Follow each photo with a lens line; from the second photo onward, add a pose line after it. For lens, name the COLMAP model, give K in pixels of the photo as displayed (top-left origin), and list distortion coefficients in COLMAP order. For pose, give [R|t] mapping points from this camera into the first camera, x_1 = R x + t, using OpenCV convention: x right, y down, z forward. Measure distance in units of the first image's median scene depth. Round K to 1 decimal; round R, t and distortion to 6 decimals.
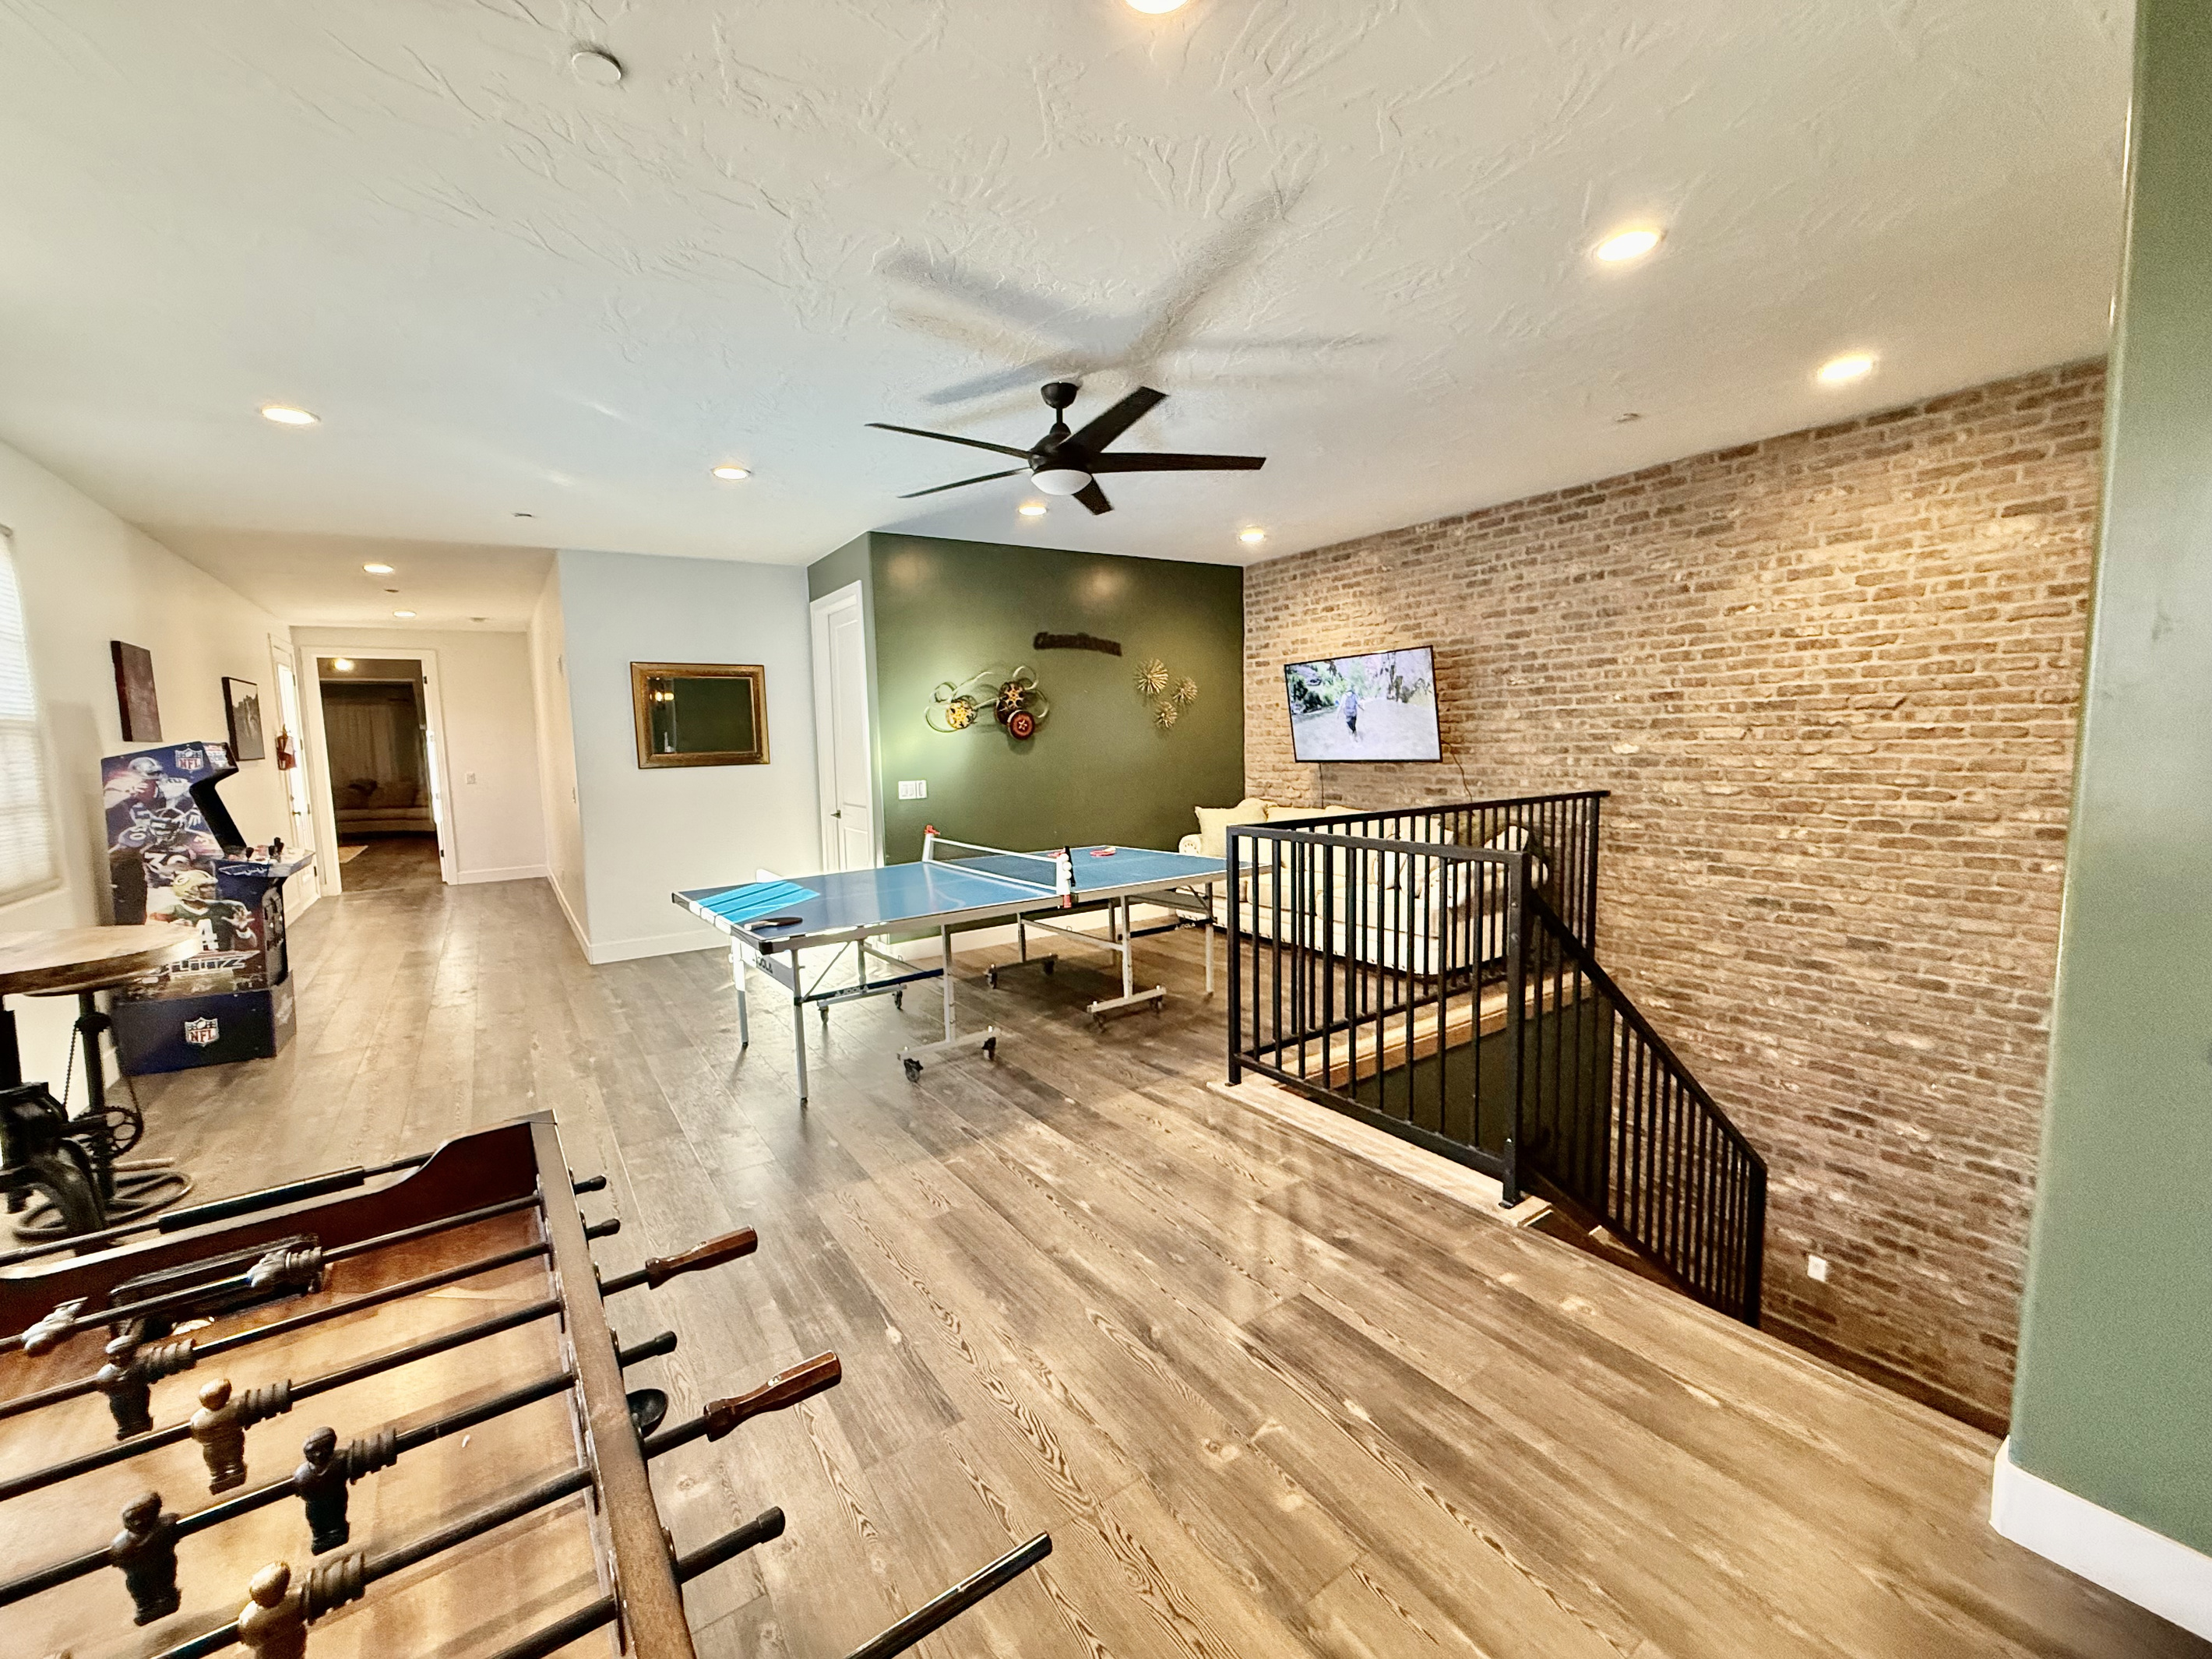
lens RADIAL K [[880.0, 0, 1097.6], [0, 880.0, 827.7], [0, 0, 1]] dist [-0.000978, 0.000272]
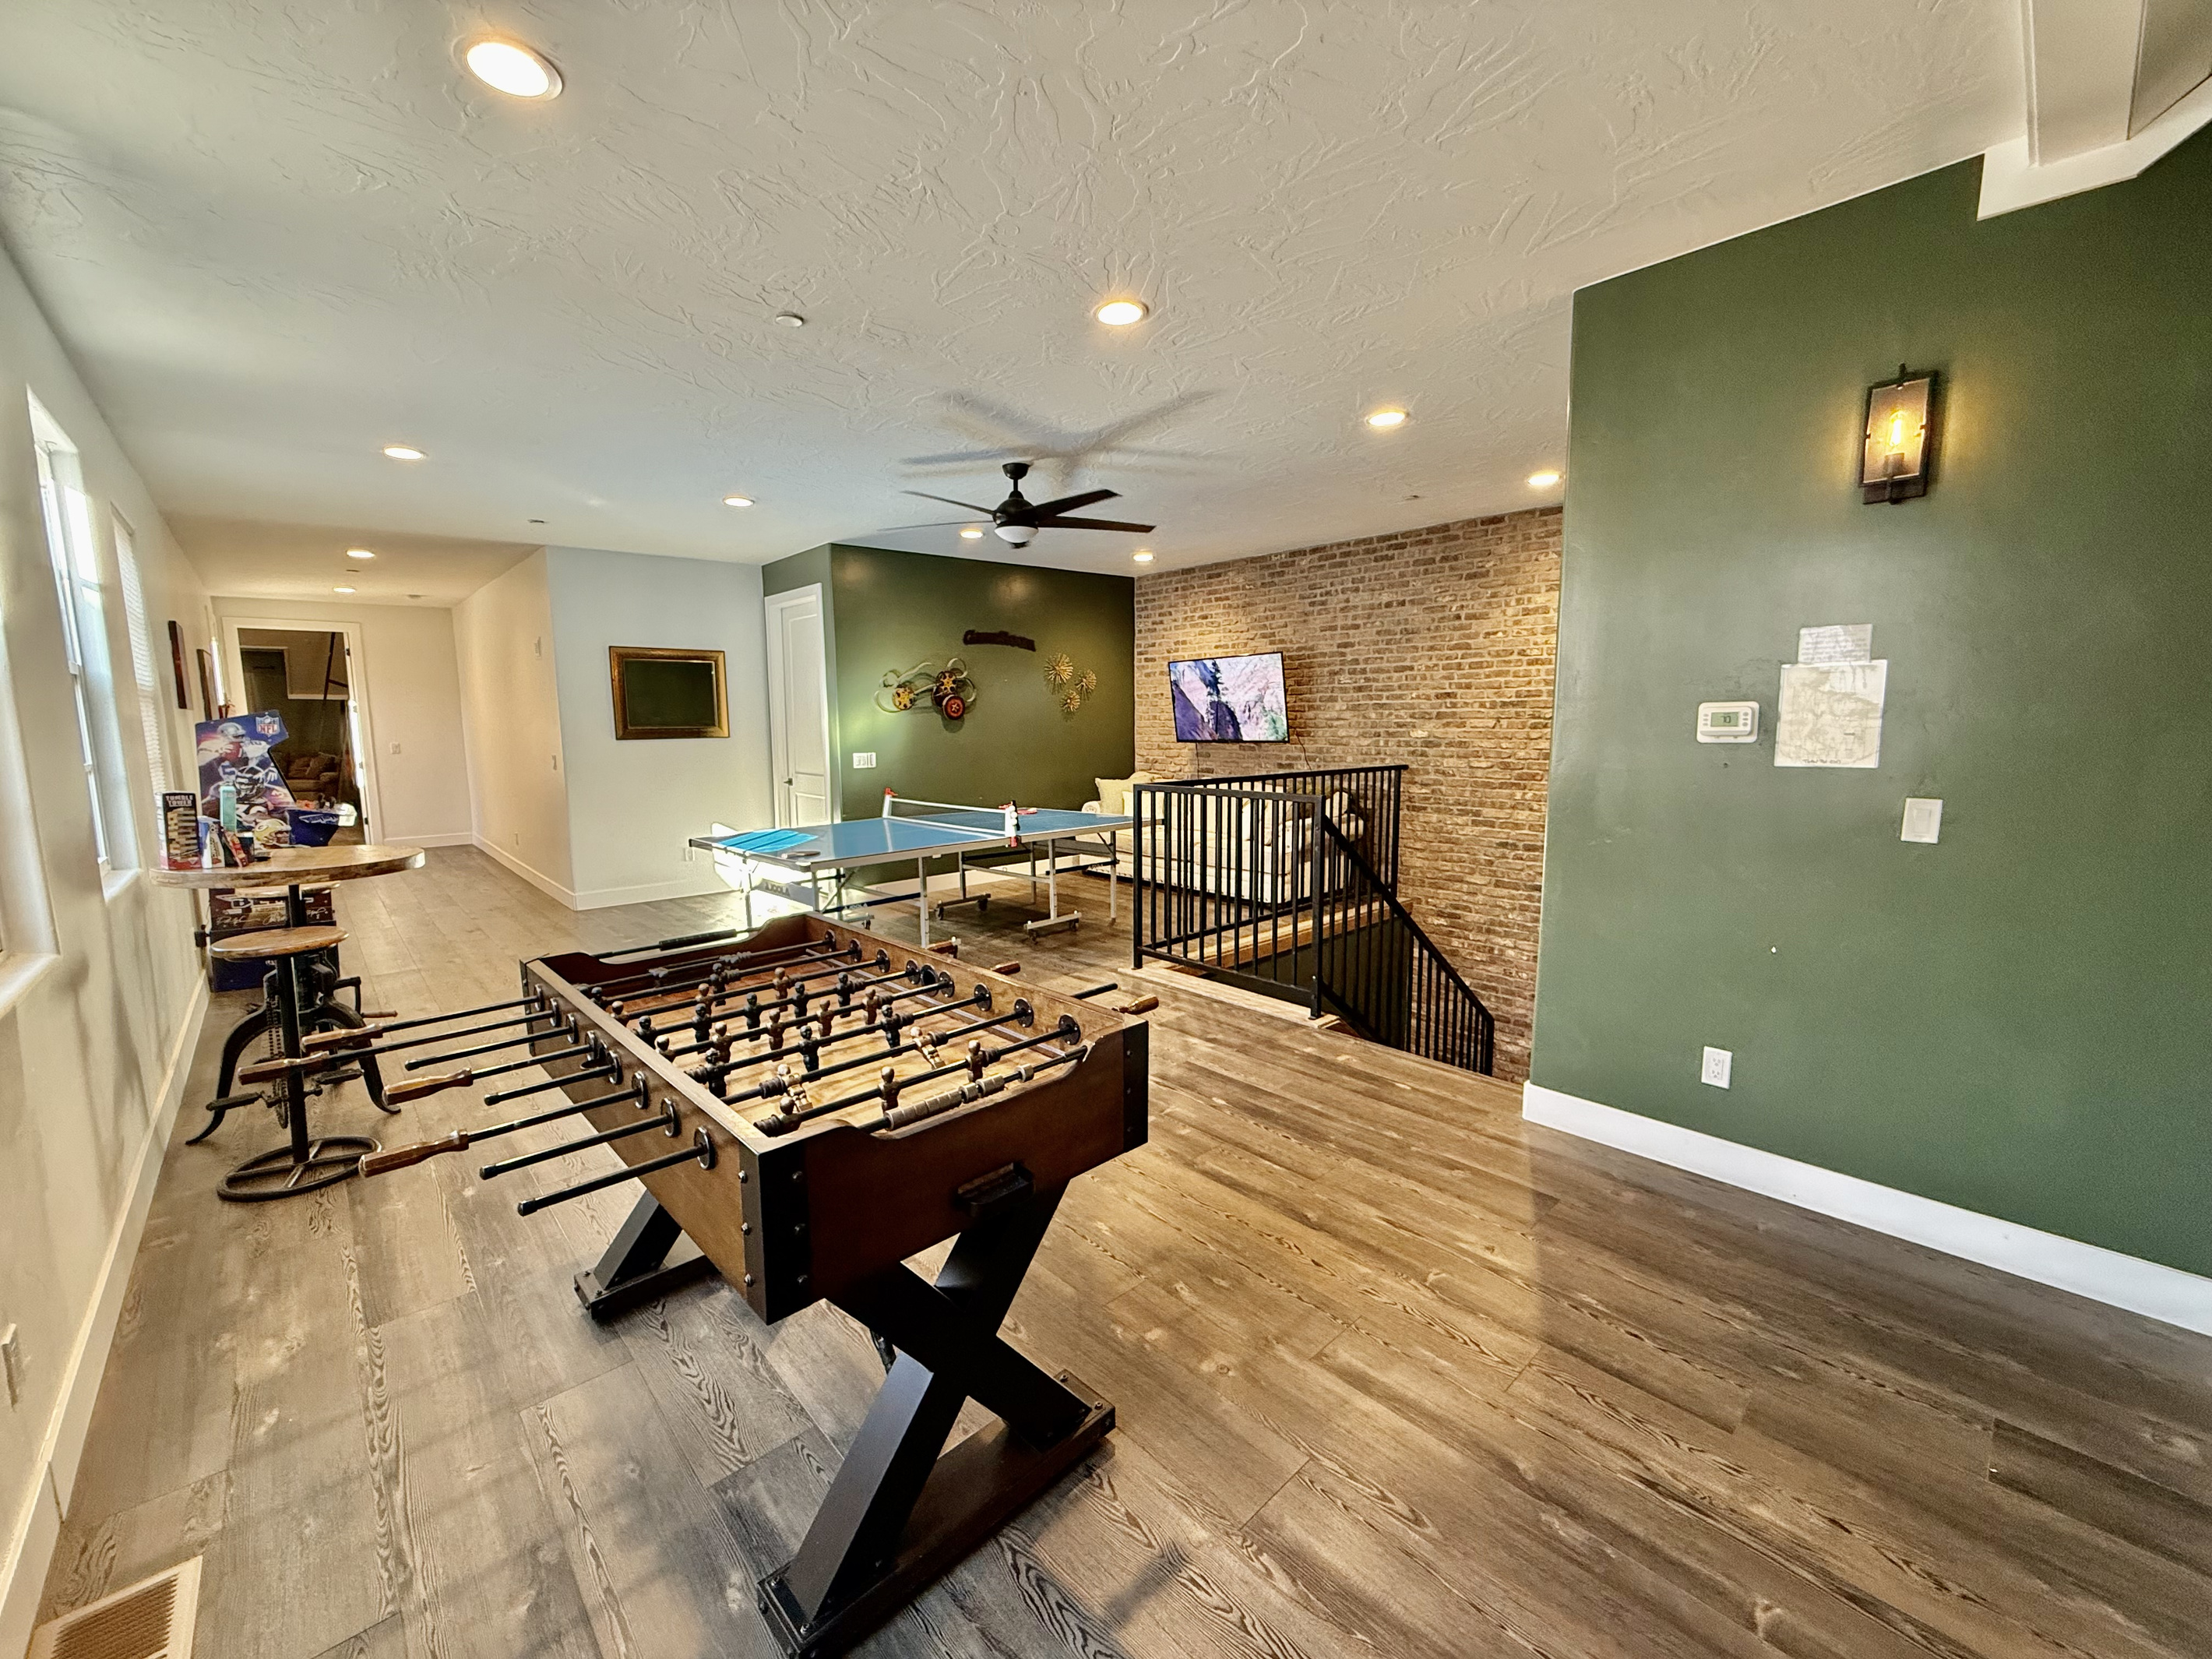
lens RADIAL K [[880.0, 0, 1097.7], [0, 880.0, 827.6], [0, 0, 1]] dist [-0.000978, 0.000272]
pose [[0.990321, -0.000743, 0.138794, -0.073898], [-0.002036, 0.999800, 0.019885, 0.028144], [-0.138781, -0.019975, 0.990122, -0.270671]]
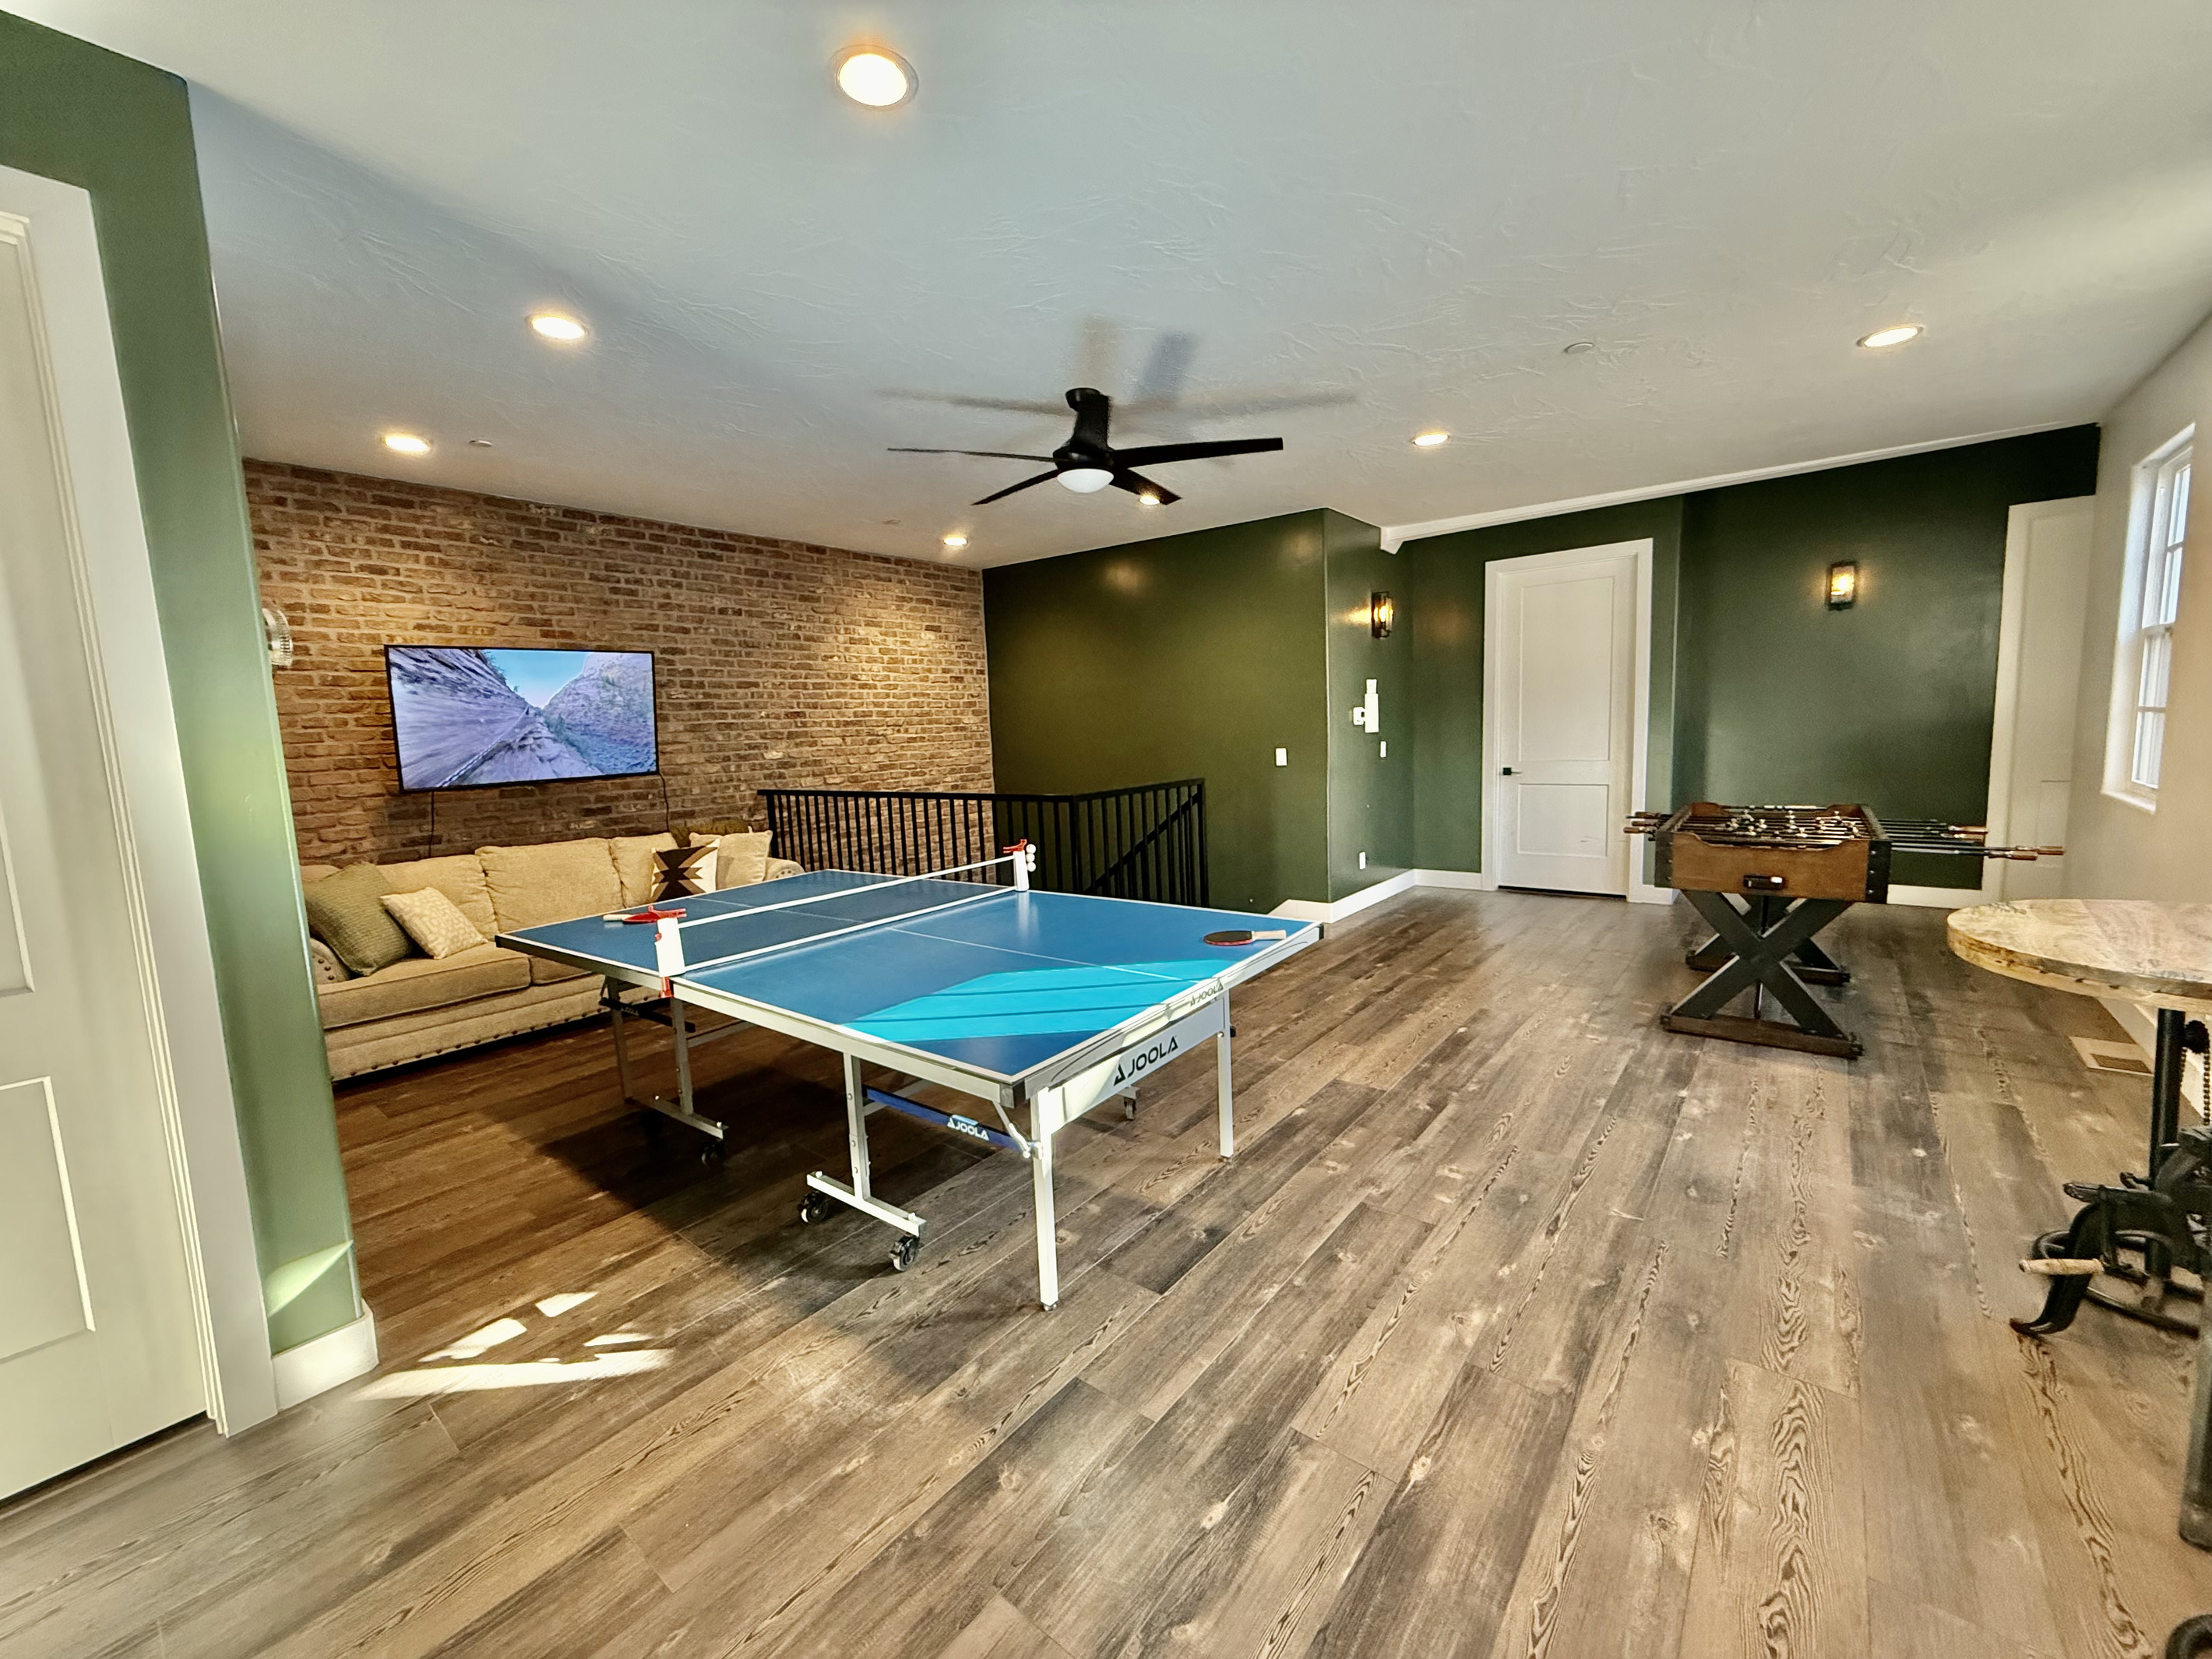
lens RADIAL K [[880.0, 0, 1099.6], [0, 880.0, 822.9], [0, 0, 1]] dist [-0.000978, 0.000272]
pose [[-0.272941, -0.068543, 0.959586, -0.759425], [0.143772, 0.983351, 0.111135, -0.068826], [-0.951227, 0.168295, -0.258542, 0.917306]]
